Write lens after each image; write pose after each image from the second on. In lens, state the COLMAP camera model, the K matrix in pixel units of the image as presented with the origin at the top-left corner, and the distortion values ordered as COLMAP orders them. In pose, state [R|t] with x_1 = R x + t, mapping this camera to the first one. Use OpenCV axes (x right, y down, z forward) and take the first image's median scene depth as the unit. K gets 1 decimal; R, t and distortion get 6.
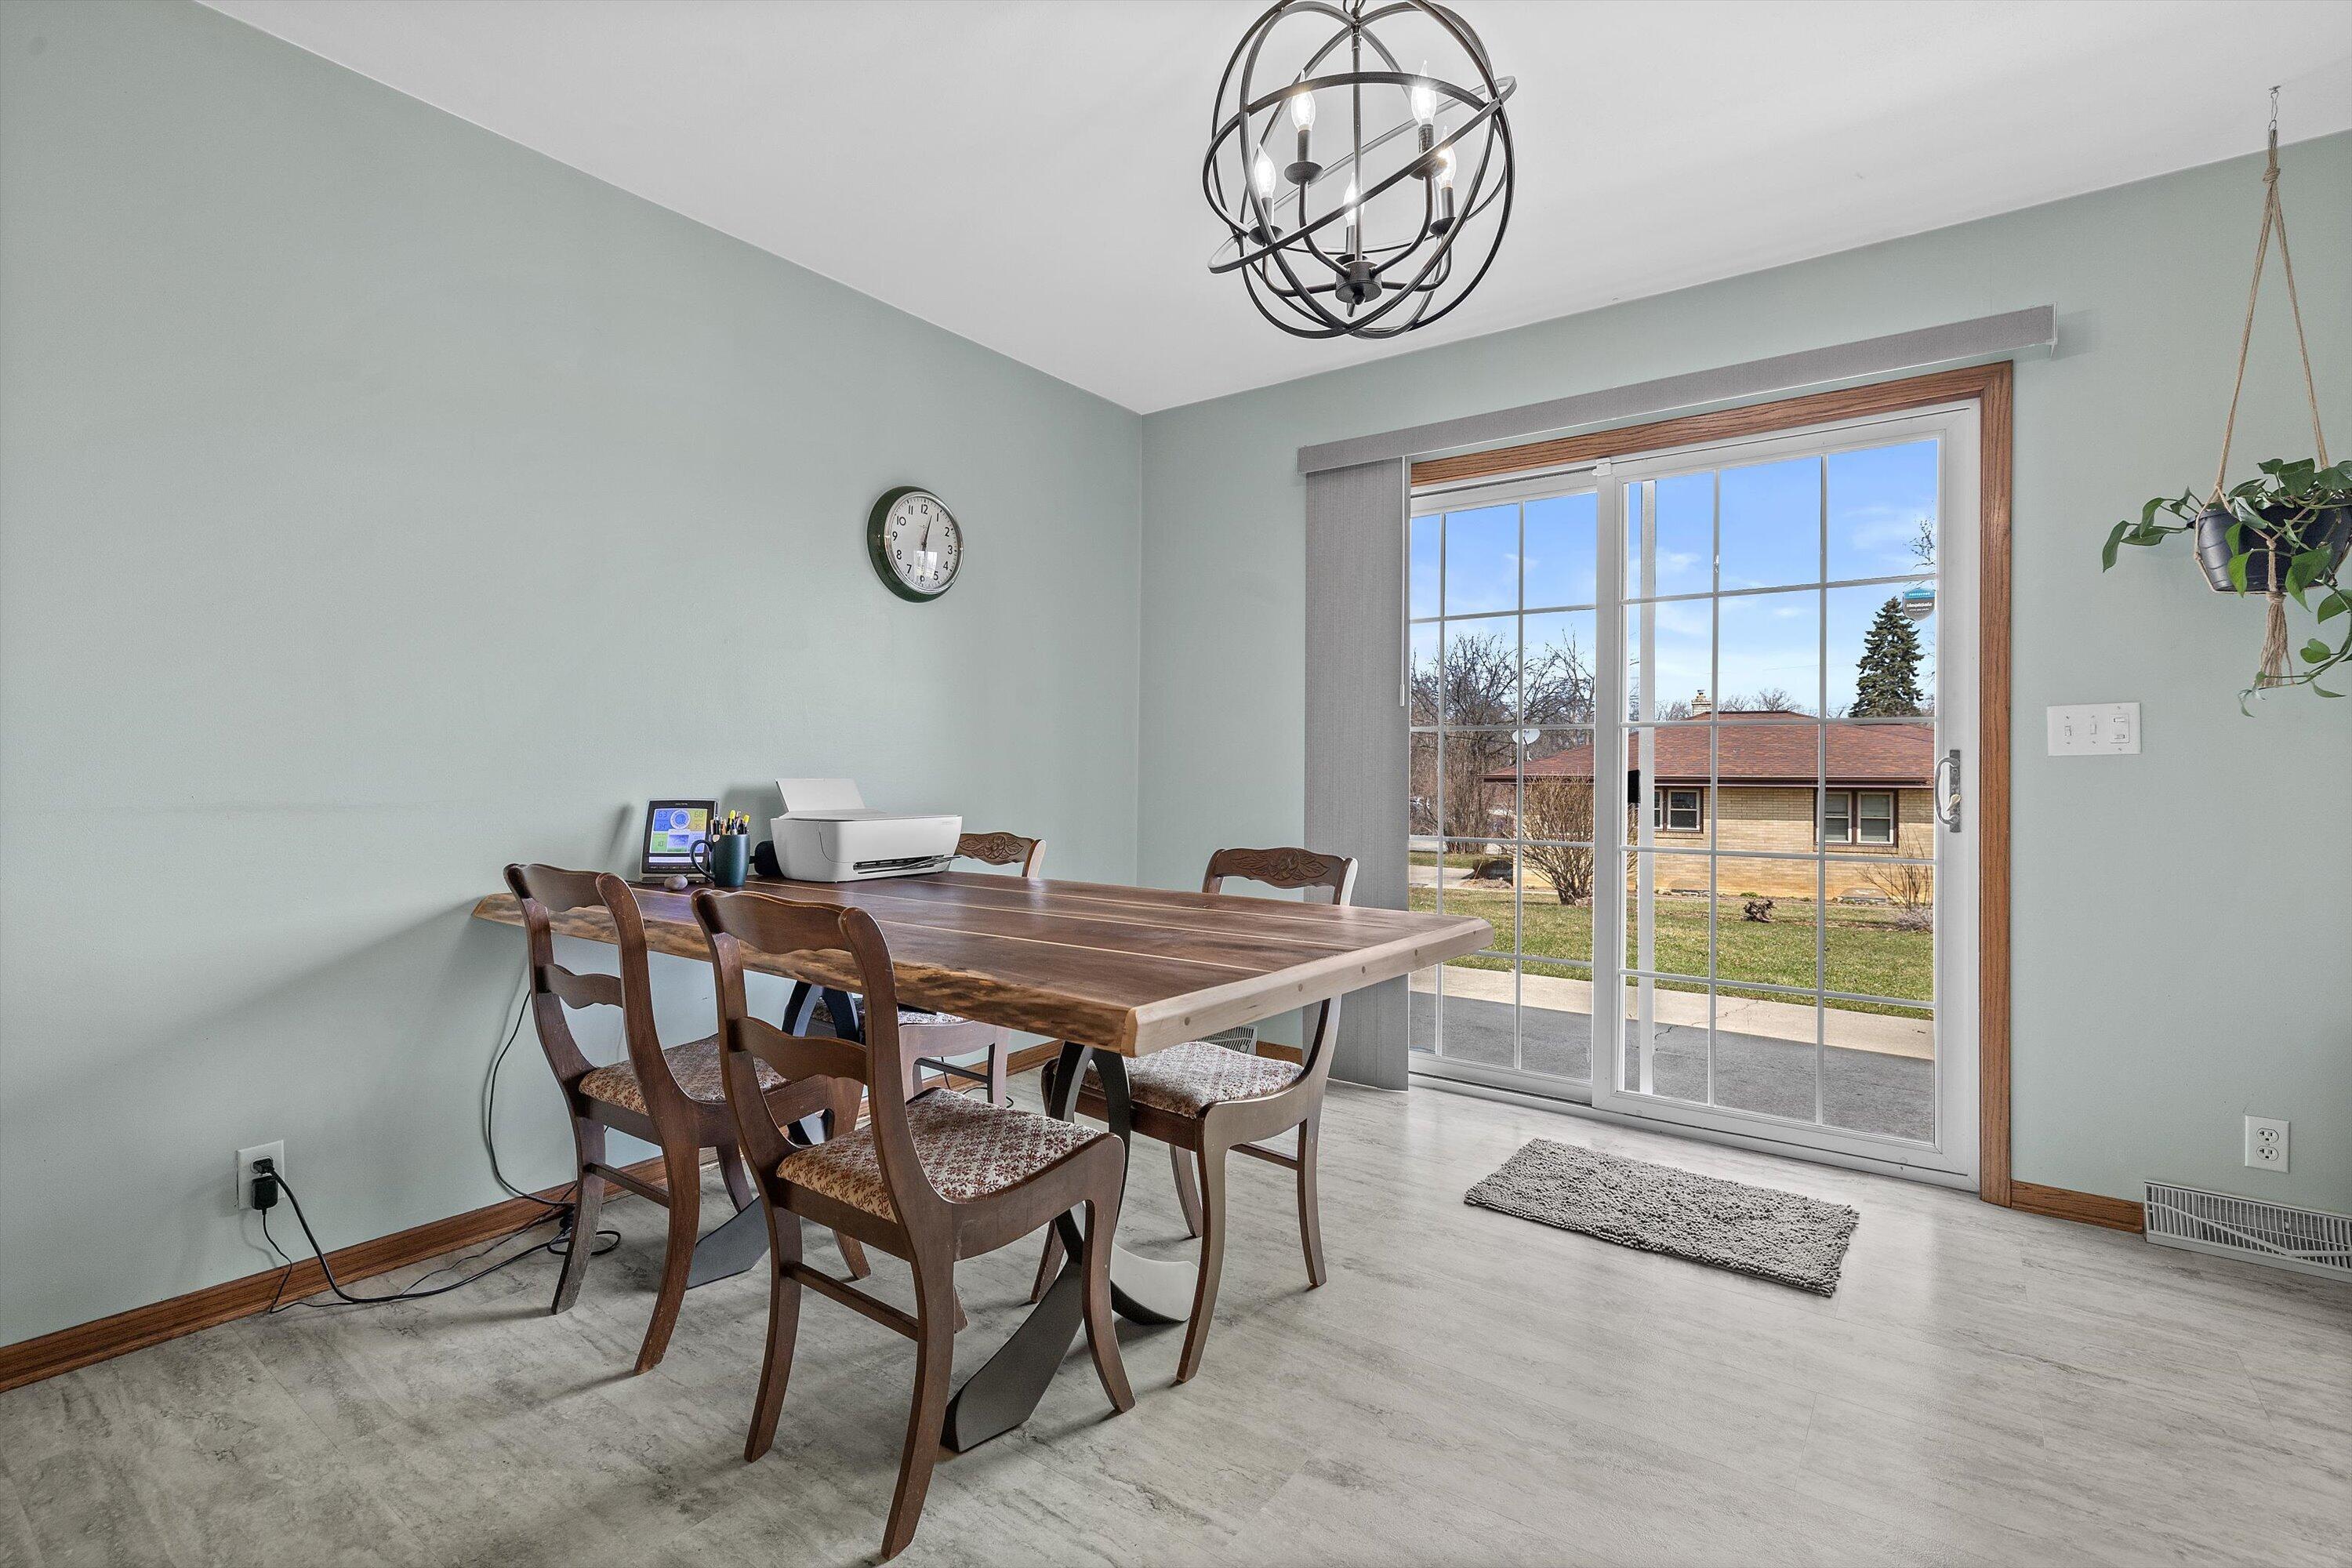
lens RADIAL K [[1071.8, 0, 1171.6], [0, 1071.8, 772.6], [0, 0, 1]] dist [-0.000789, -0.000141]
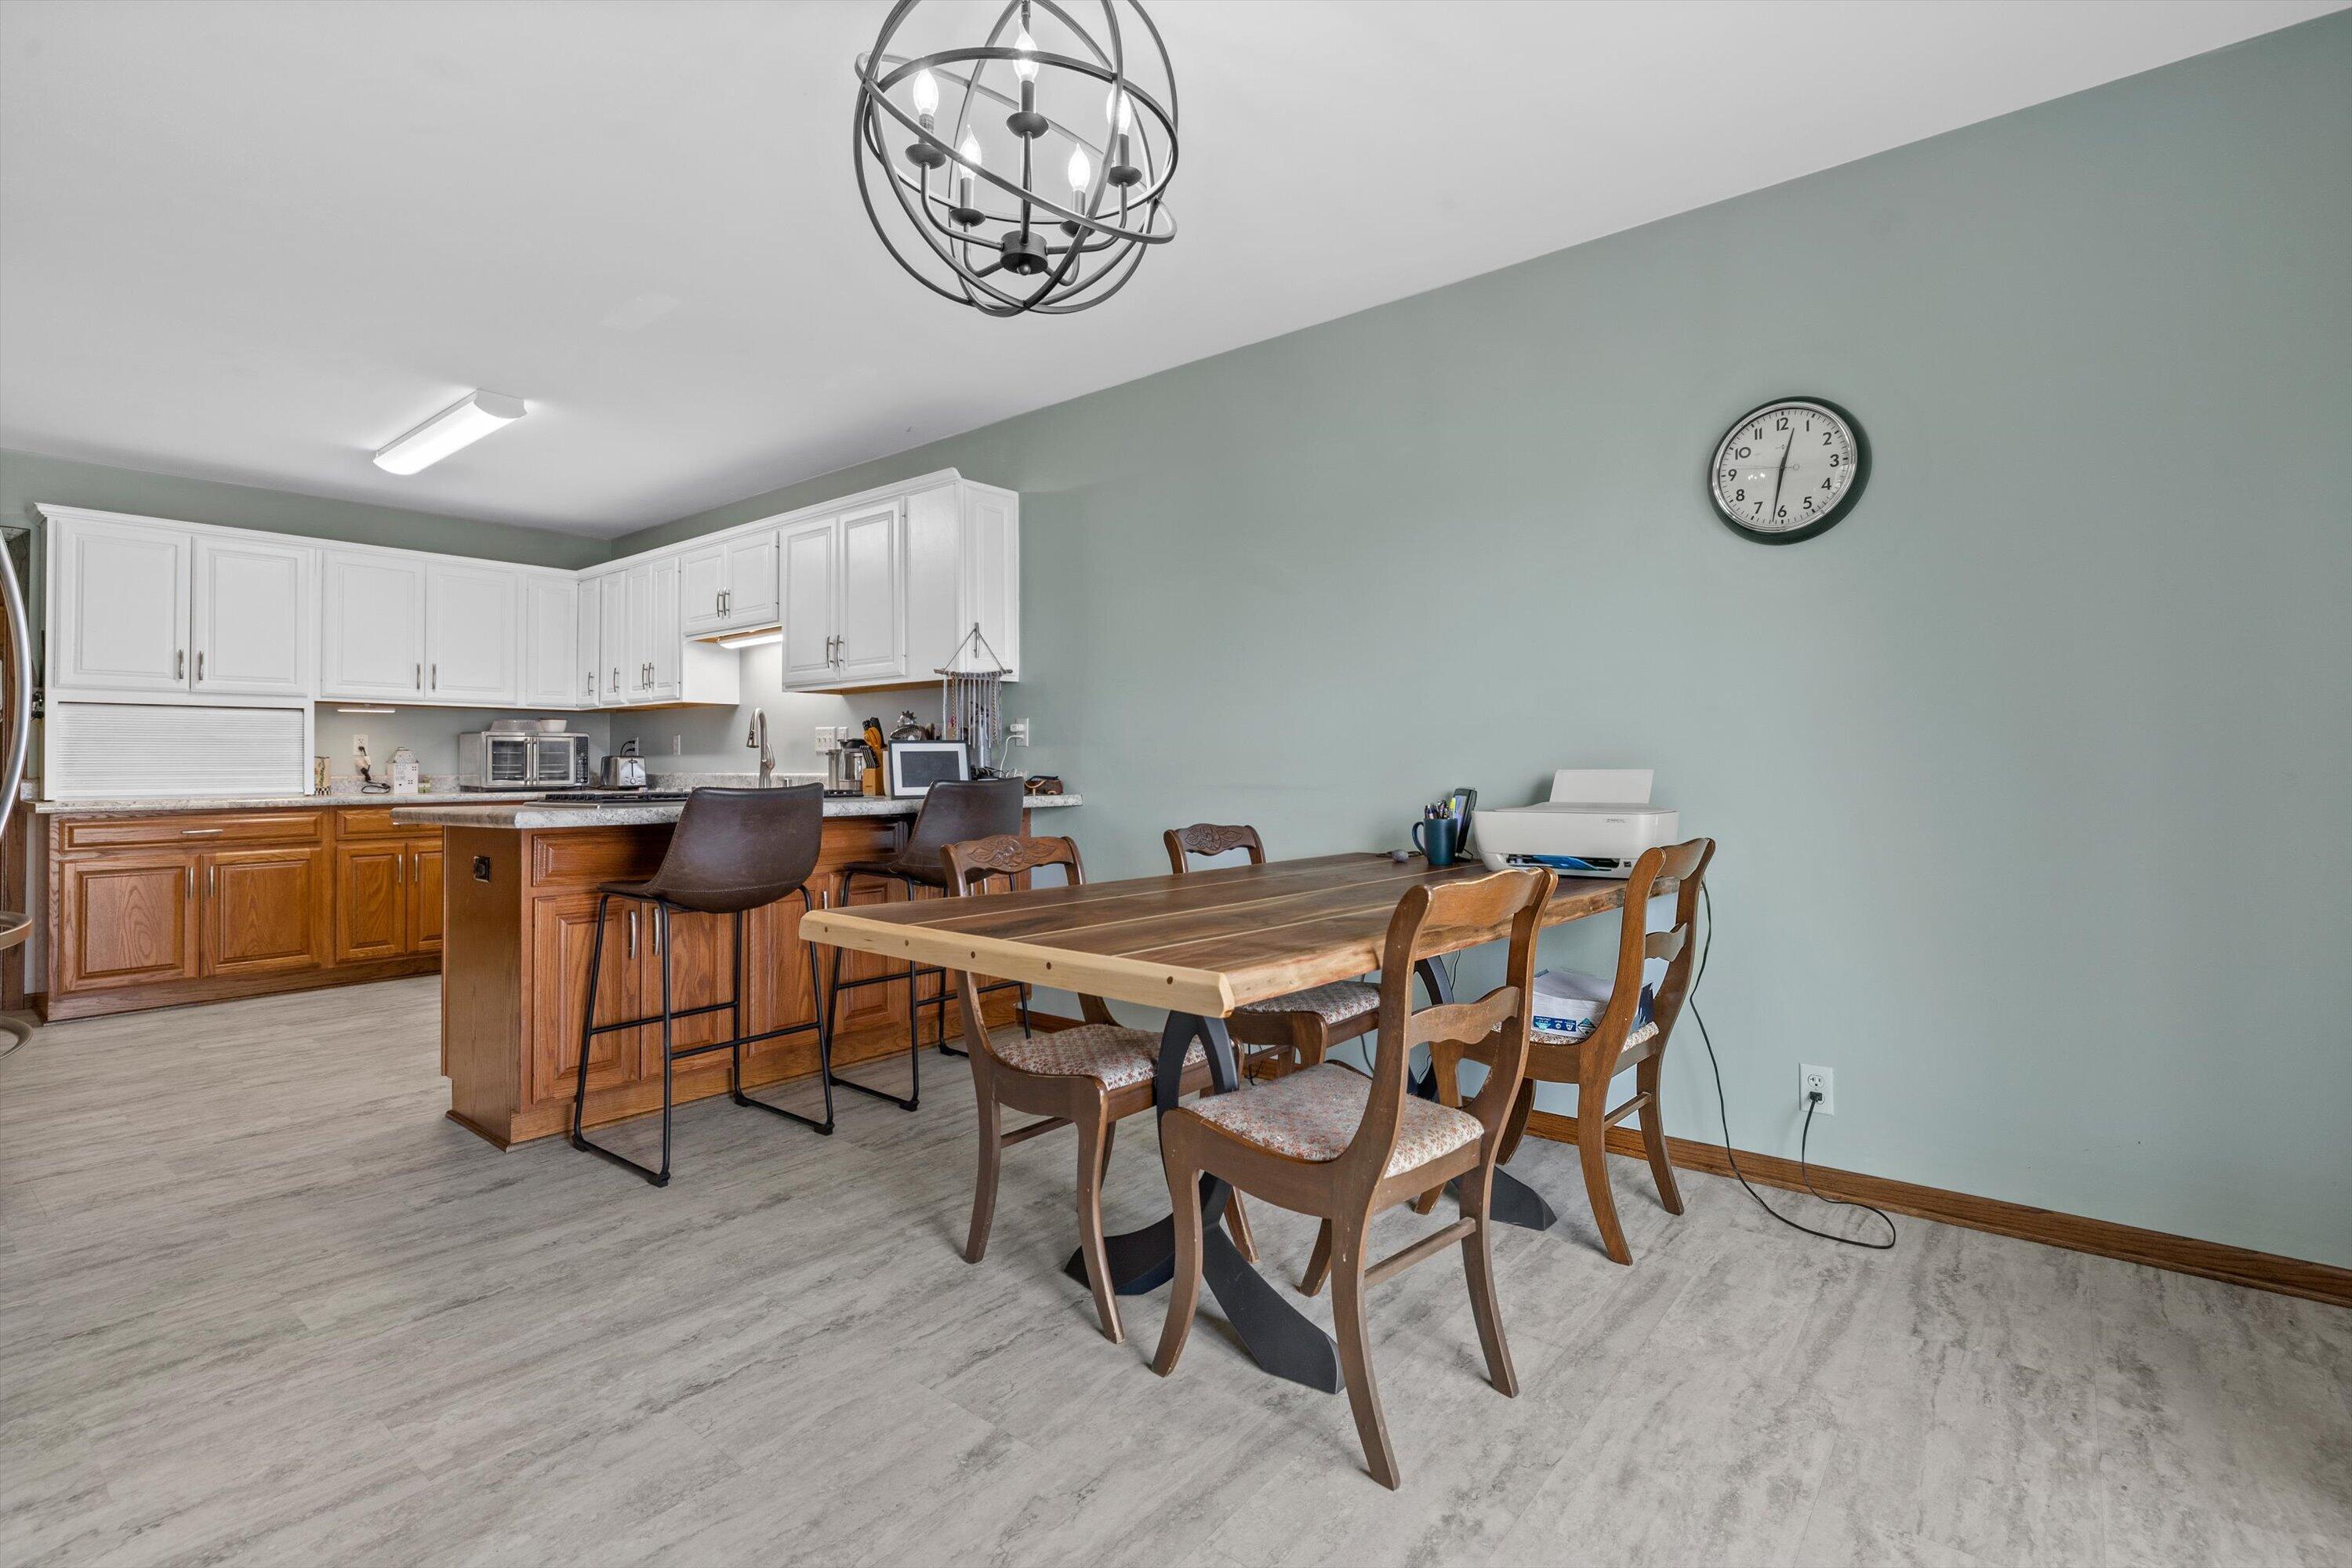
lens RADIAL K [[1090.0, 0, 1176.1], [0, 1090.0, 753.4], [0, 0, 1]] dist [-0.000355, 0.000013]
pose [[-0.048749, -0.017683, -0.998655, 0.701716], [0.004766, 0.999828, -0.017937, 0.007081], [0.998800, -0.005634, -0.048656, 0.726668]]
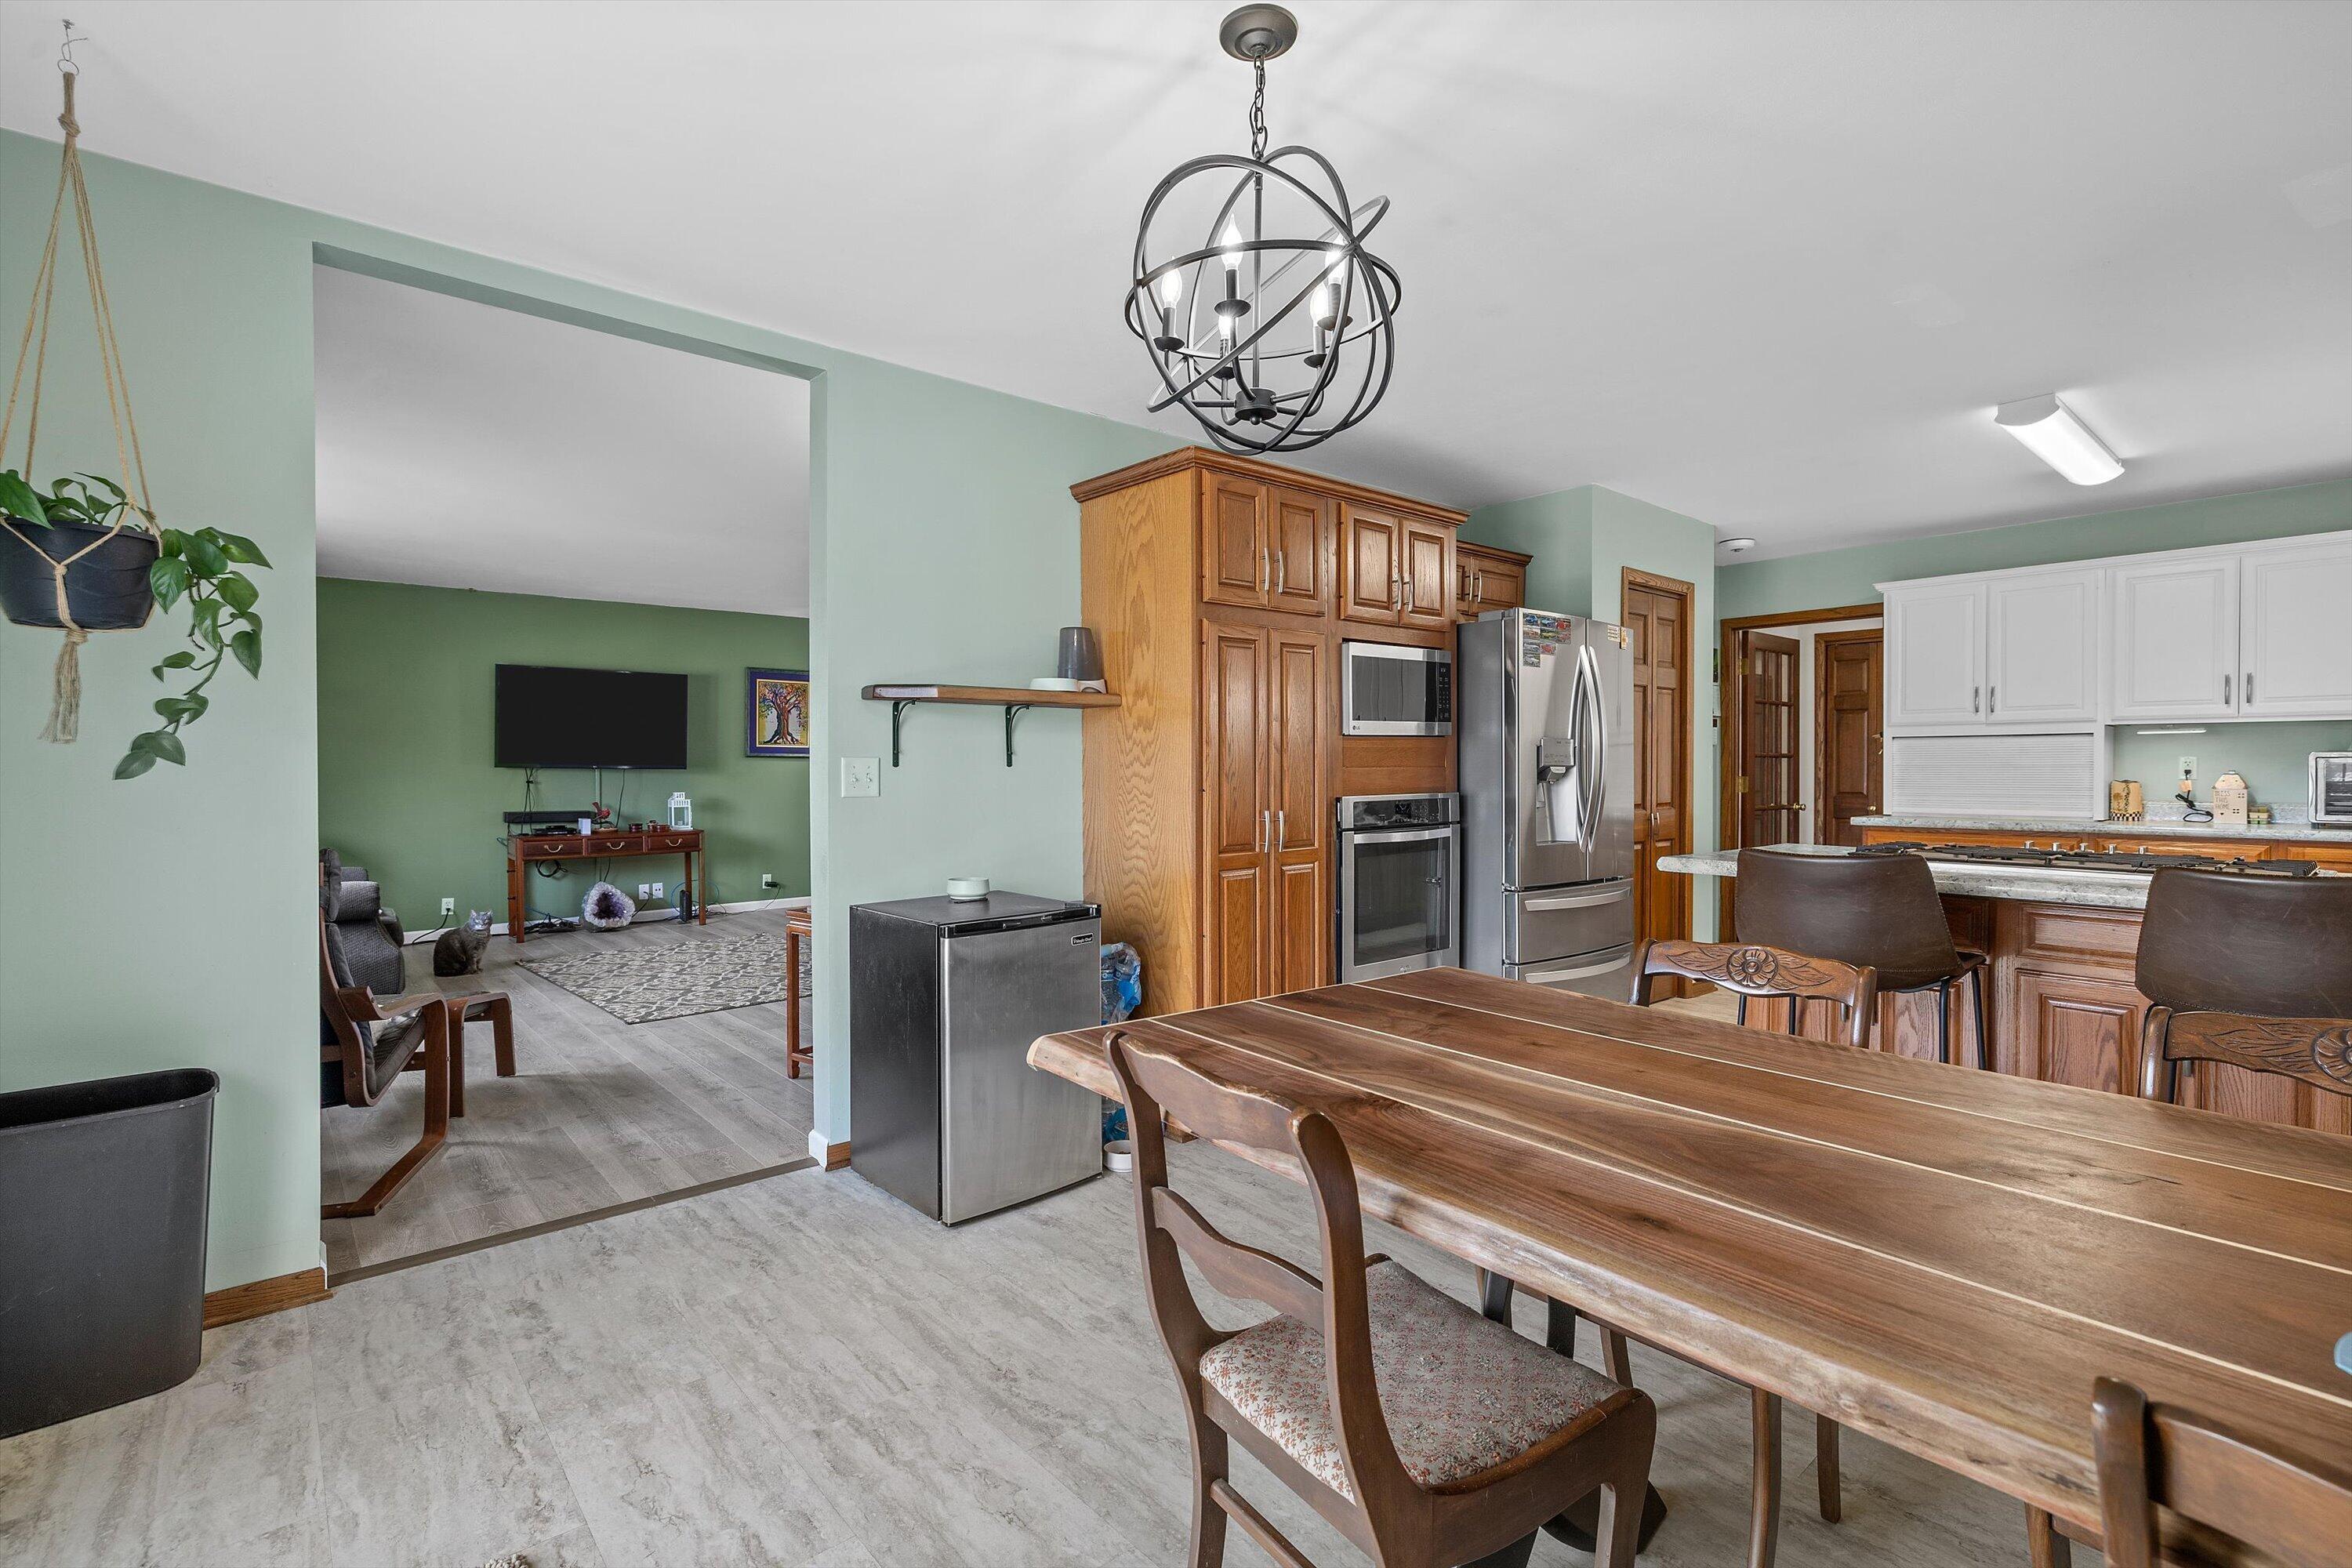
lens RADIAL K [[1071.8, 0, 1171.6], [0, 1071.8, 772.6], [0, 0, 1]] dist [-0.000789, -0.000141]
pose [[-0.975381, -0.007041, 0.220414, 0.008048], [-0.005149, 0.999945, 0.009159, -0.054320], [-0.220466, 0.007799, -0.975363, 1.288085]]
